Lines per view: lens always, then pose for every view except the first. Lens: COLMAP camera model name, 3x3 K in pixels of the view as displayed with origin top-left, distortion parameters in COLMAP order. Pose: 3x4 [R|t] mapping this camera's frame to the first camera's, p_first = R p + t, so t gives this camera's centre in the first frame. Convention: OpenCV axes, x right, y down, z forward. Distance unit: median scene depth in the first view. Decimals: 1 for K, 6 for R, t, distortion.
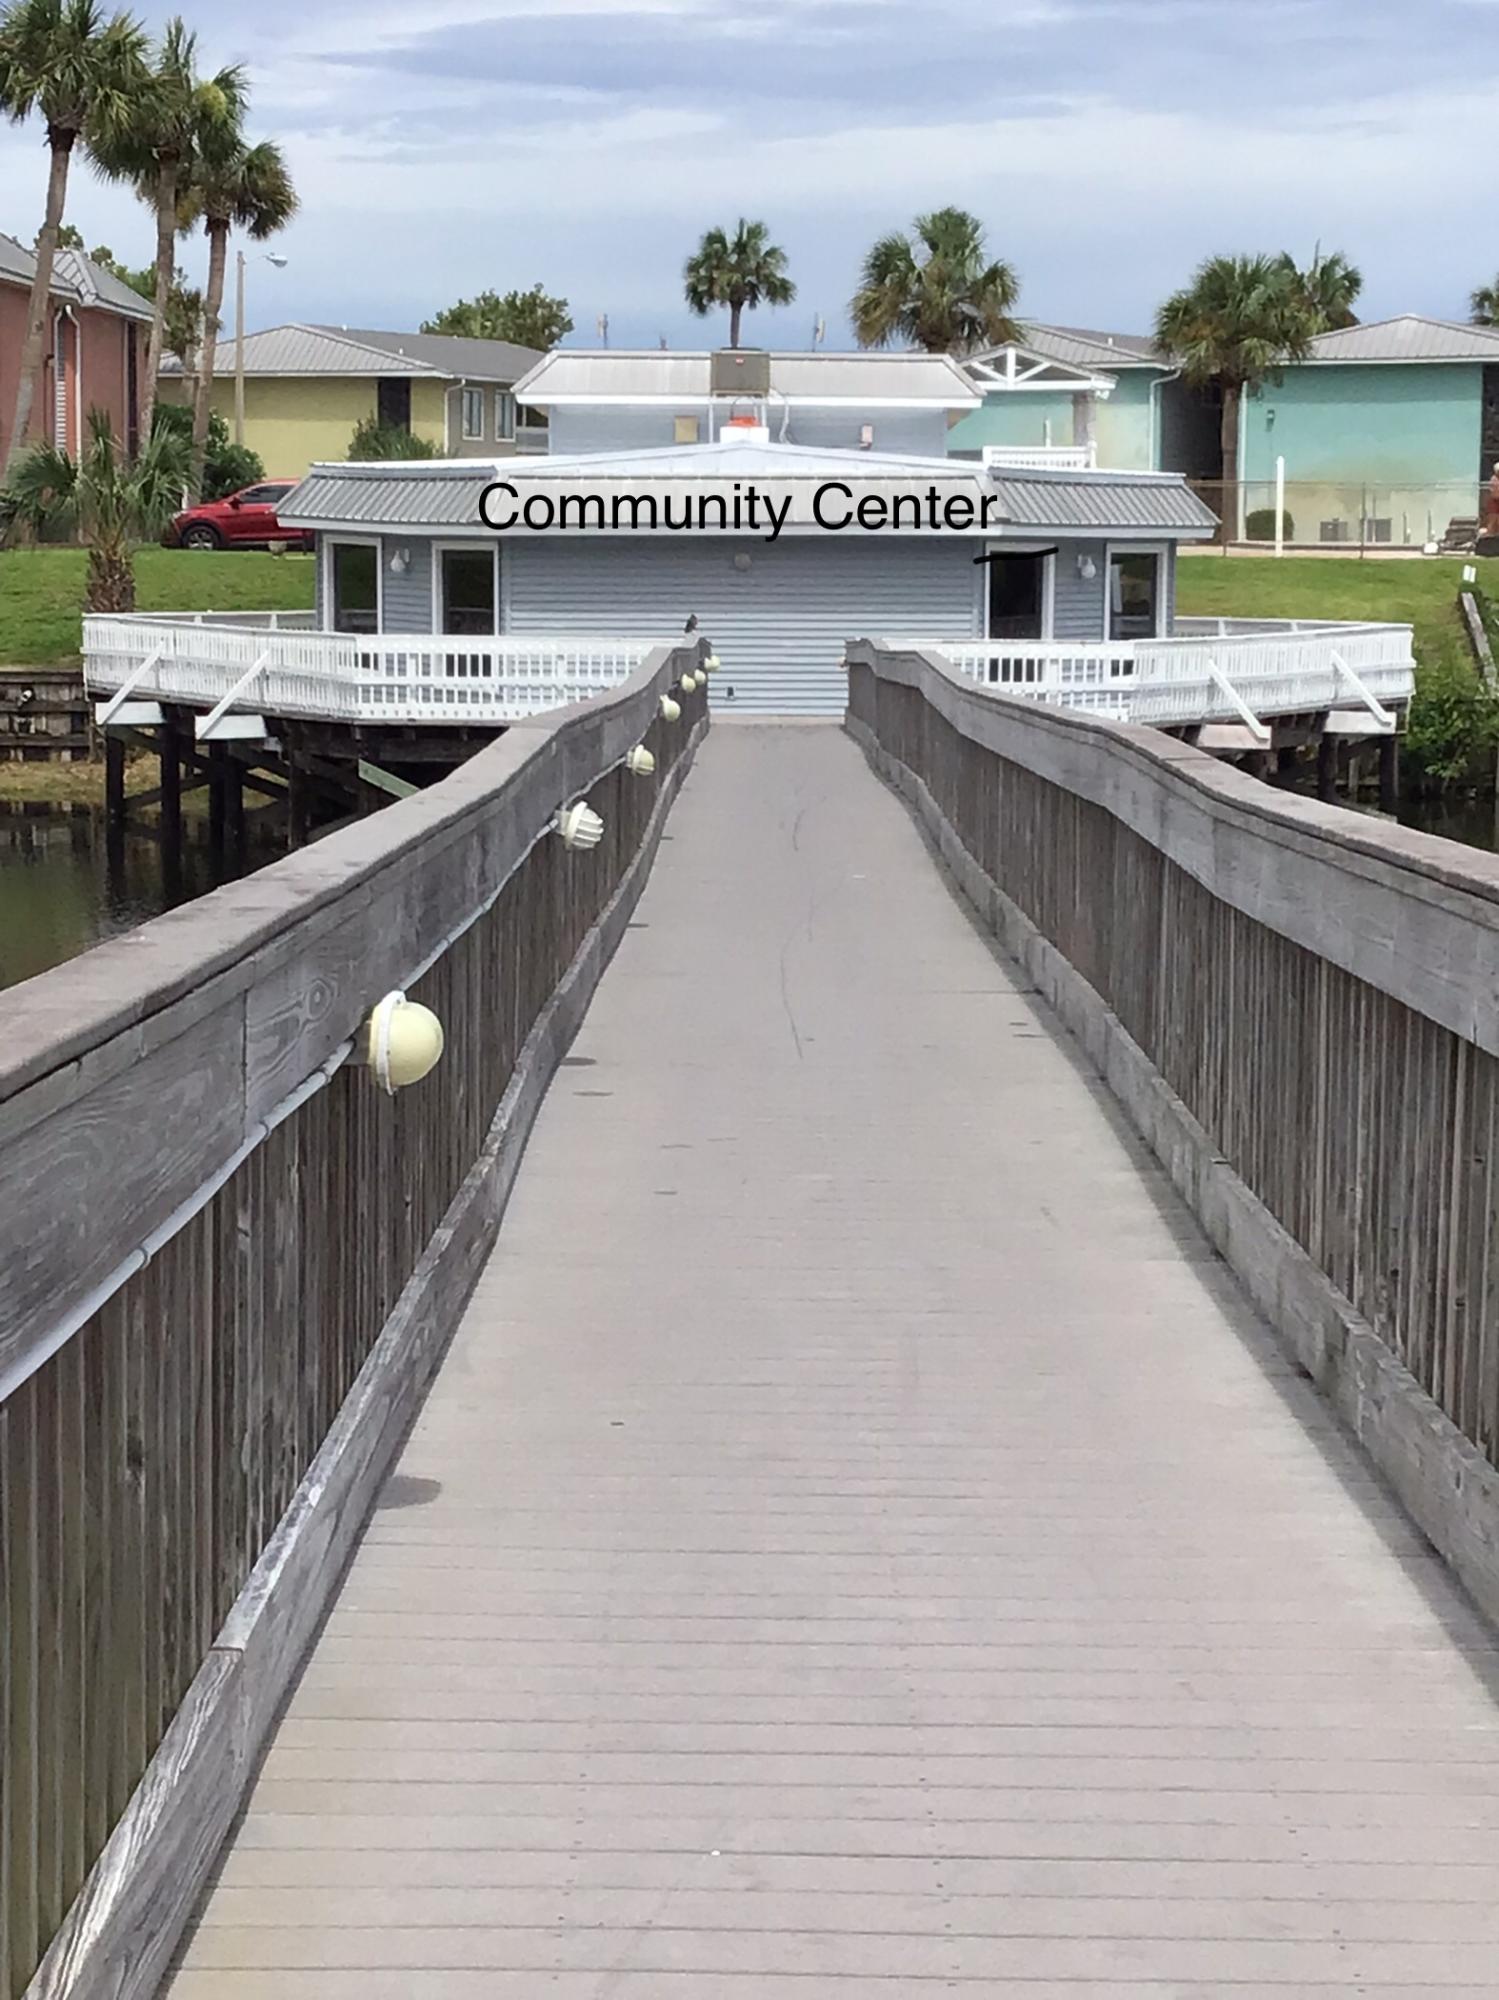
lens RADIAL K [[4065.7, 0, 749.5], [0, 4065.7, 1000.0], [0, 0, 1]] dist [-0.001220, 0.707081]
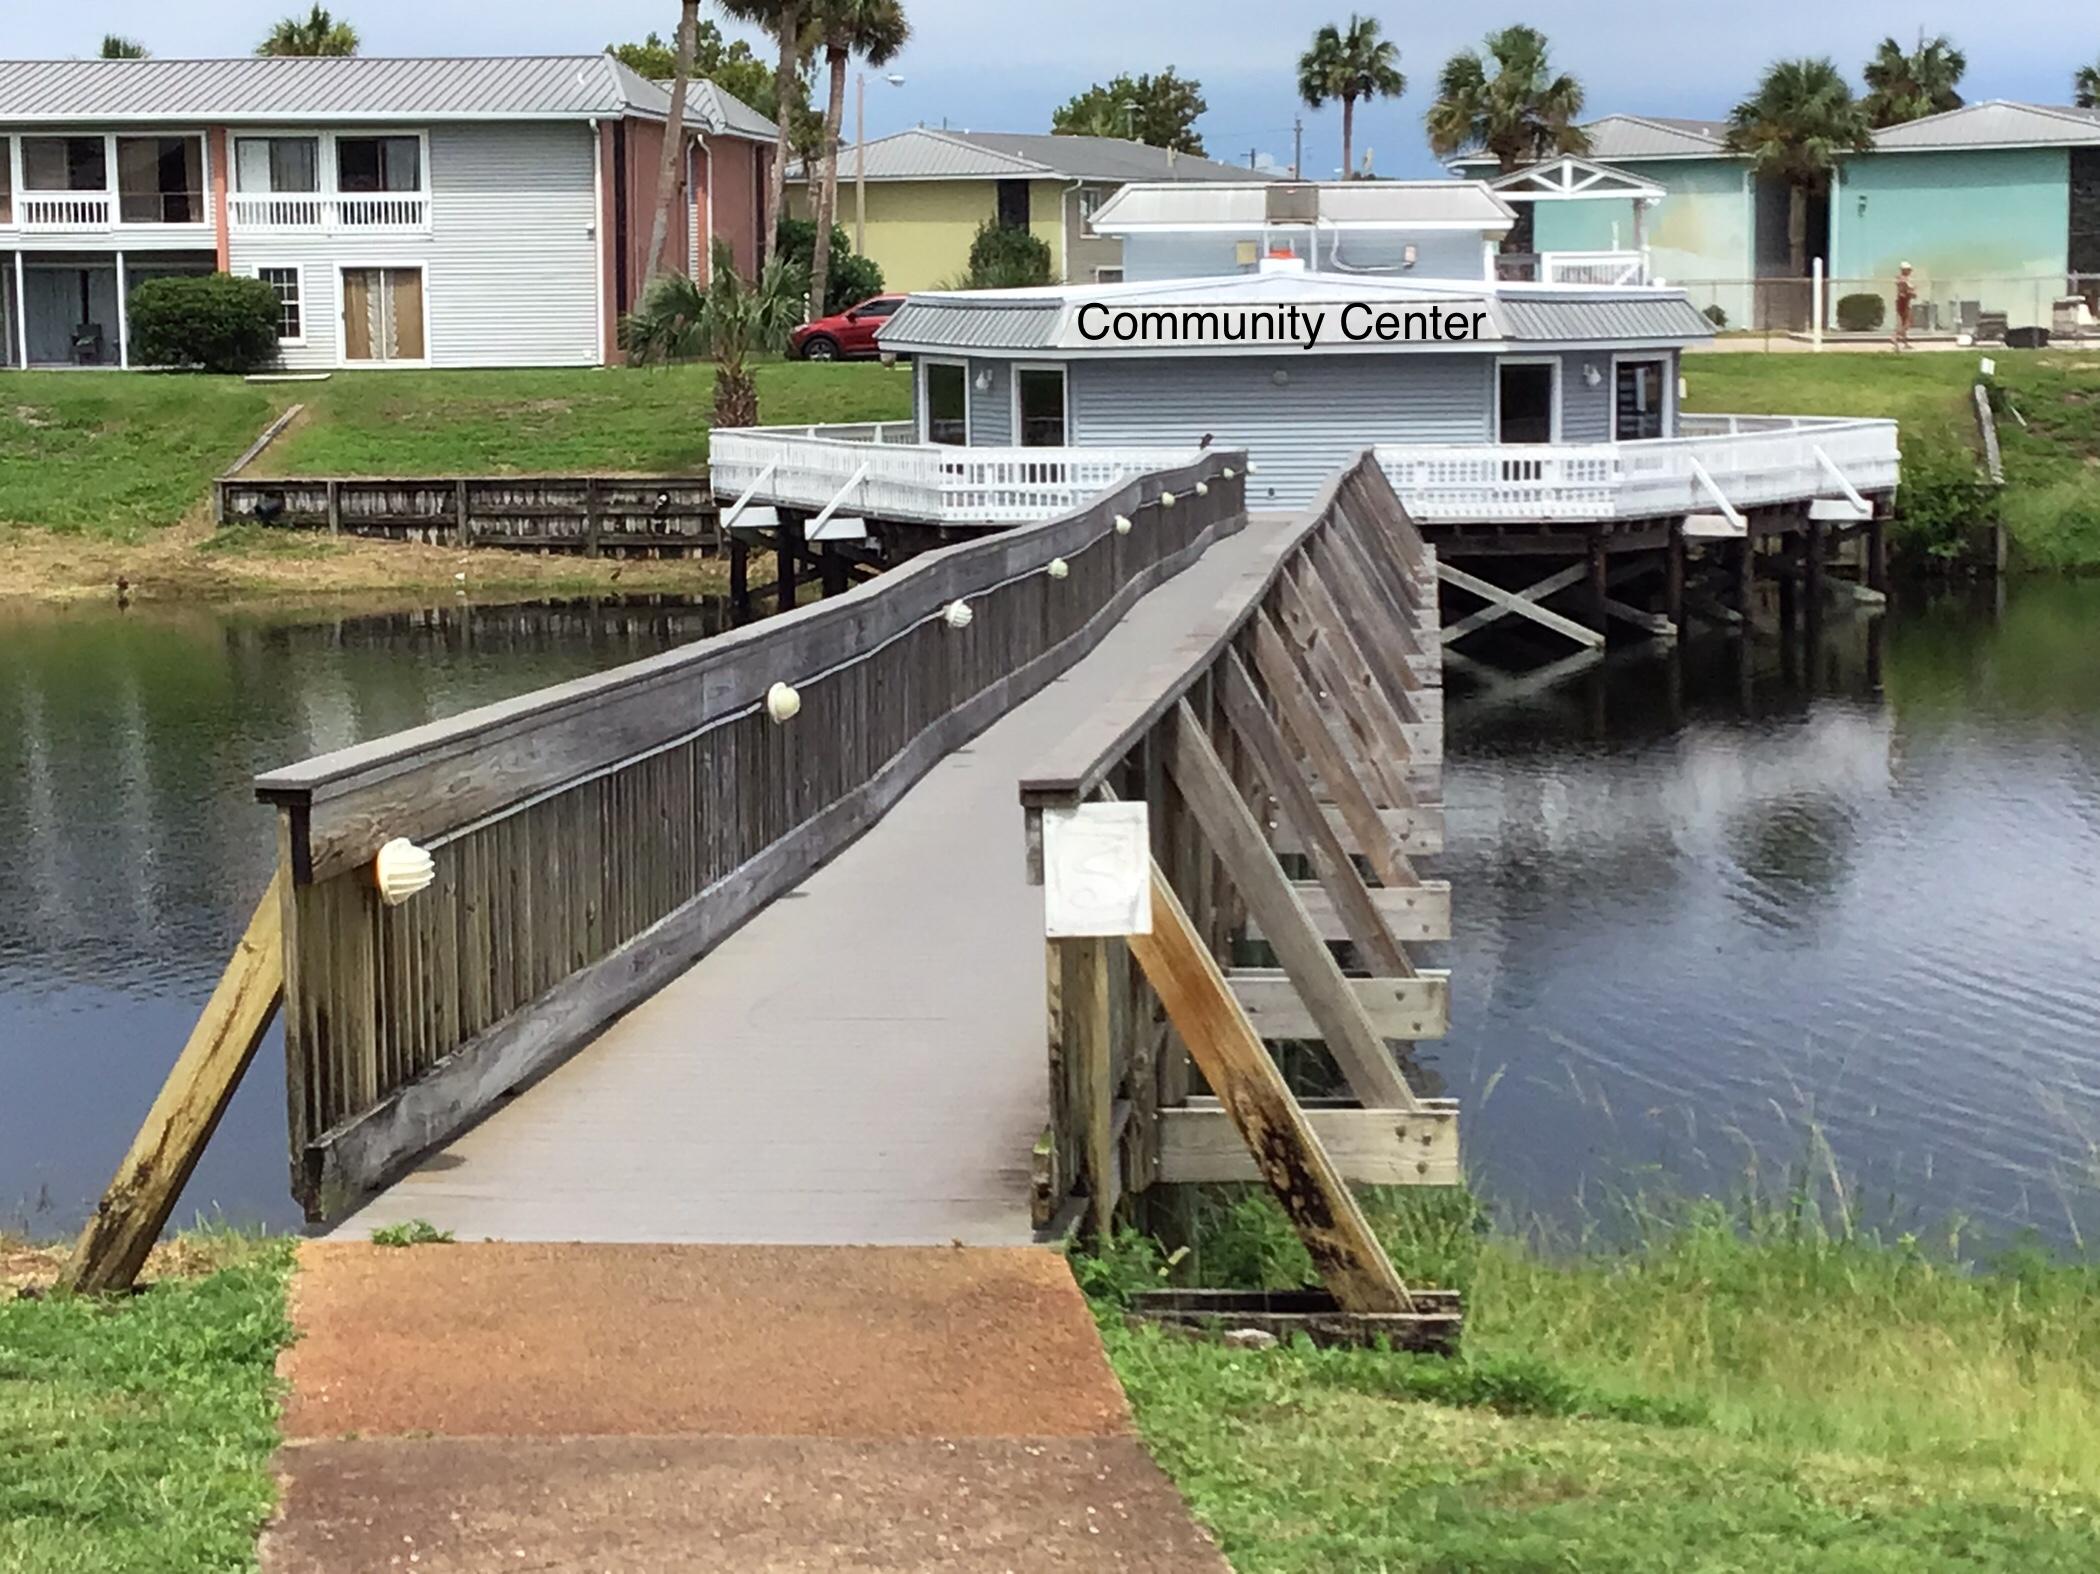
lens RADIAL K [[4269.0, 0, 1050.0], [0, 4269.0, 787.0], [0, 0, 1]] dist [-0.001220, 0.707081]
pose [[0.996128, -0.008012, -0.087545, 0.027861], [0.007903, 0.999968, -0.001593, 0.006112], [0.087555, 0.000895, 0.996159, -0.144857]]
